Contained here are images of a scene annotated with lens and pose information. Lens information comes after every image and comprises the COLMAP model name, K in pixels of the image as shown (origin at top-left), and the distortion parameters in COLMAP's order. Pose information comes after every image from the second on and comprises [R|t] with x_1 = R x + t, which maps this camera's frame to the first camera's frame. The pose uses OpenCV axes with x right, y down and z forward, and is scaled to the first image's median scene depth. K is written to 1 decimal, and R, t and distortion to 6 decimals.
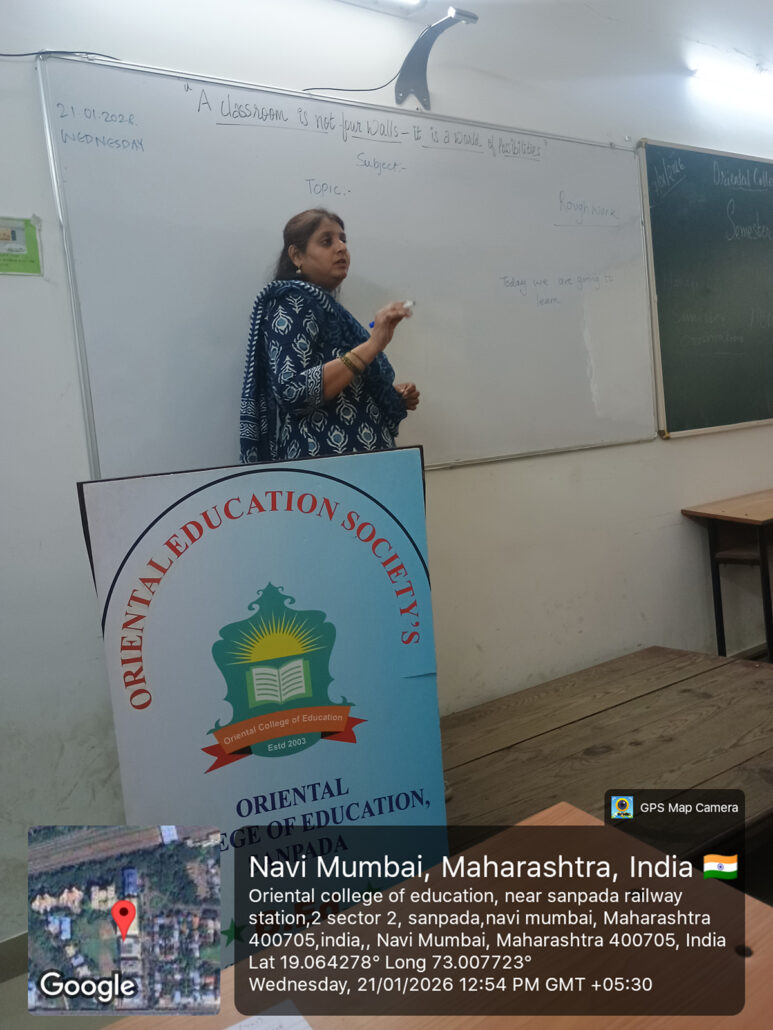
lens RADIAL K [[1593.7, 0, 385.9], [0, 1593.7, 516.9], [0, 0, 1]] dist [0.003805, 0.000000]
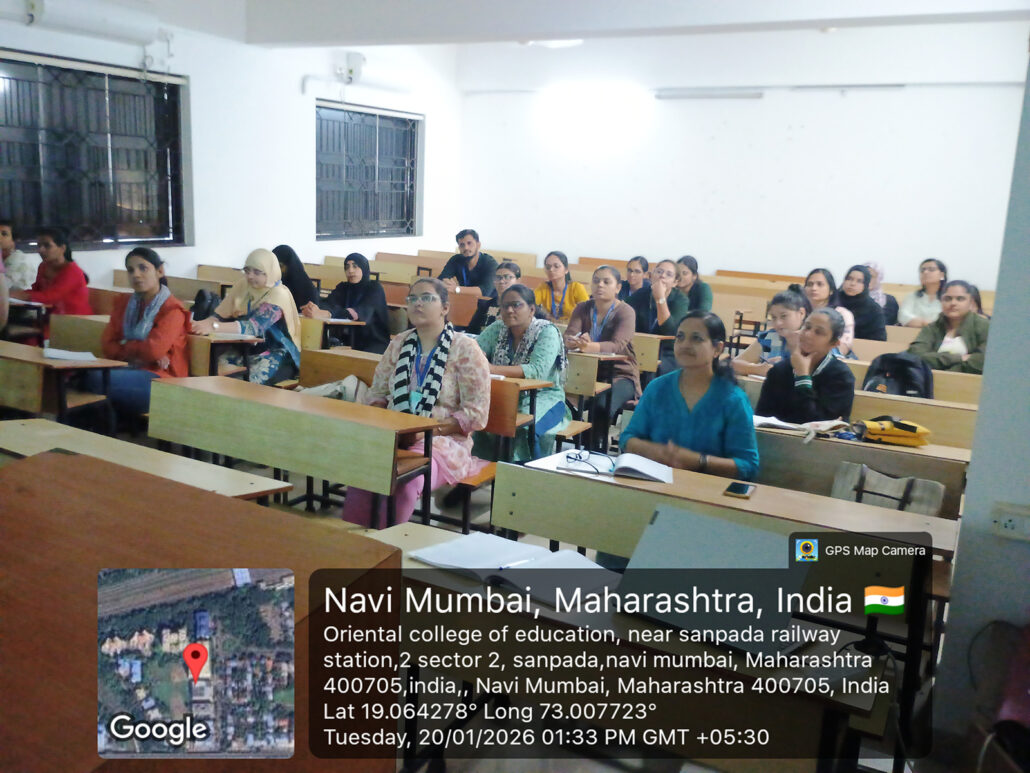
lens RADIAL K [[1593.7, 0, 514.3], [0, 1593.7, 379.5], [0, 0, 1]] dist [0.003805, 0.000000]
pose [[0.999411, 0.006054, 0.033788, -0.014146], [-0.008455, 0.997413, 0.071385, 0.041087], [-0.033269, -0.071629, 0.996876, 0.161174]]
